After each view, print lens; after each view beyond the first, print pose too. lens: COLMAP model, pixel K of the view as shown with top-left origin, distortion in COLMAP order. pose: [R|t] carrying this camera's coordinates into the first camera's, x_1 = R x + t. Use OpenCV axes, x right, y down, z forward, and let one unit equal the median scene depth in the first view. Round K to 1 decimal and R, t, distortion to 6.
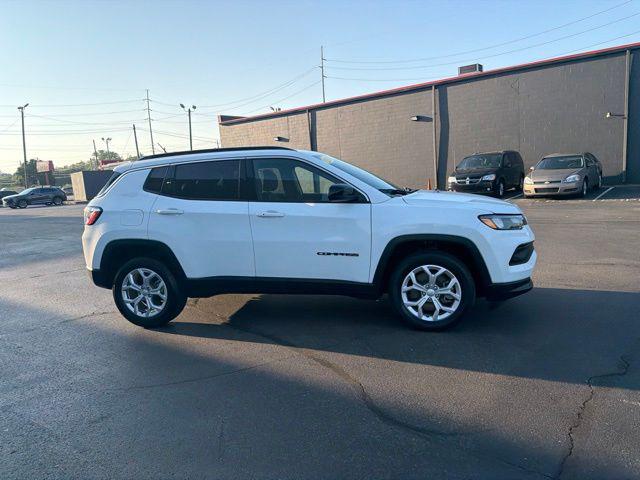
lens RADIAL K [[447.1, 0, 322.0], [0, 447.1, 240.5], [0, 0, 1]] dist [0.081882, -0.113204]
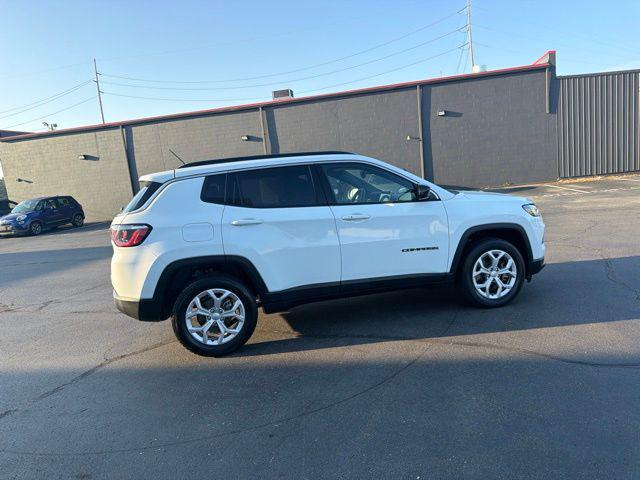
lens RADIAL K [[447.1, 0, 322.0], [0, 447.1, 240.5], [0, 0, 1]] dist [0.081882, -0.113204]
pose [[0.895529, -0.082227, 0.437340, -0.580294], [0.101978, 0.994547, -0.021826, 0.008414], [-0.433161, 0.064145, 0.899031, 0.115222]]
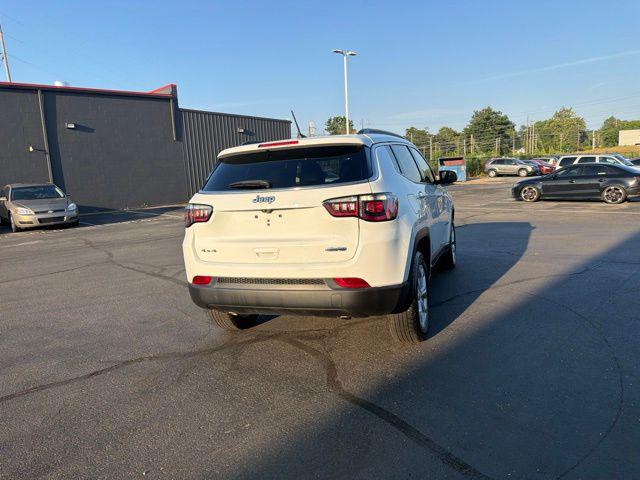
lens RADIAL K [[447.1, 0, 322.0], [0, 447.1, 240.5], [0, 0, 1]] dist [0.081882, -0.113204]
pose [[0.162059, -0.093816, 0.982311, -1.211100], [0.191777, 0.979484, 0.061907, -0.066640], [-0.967966, 0.178352, 0.176726, 1.015468]]
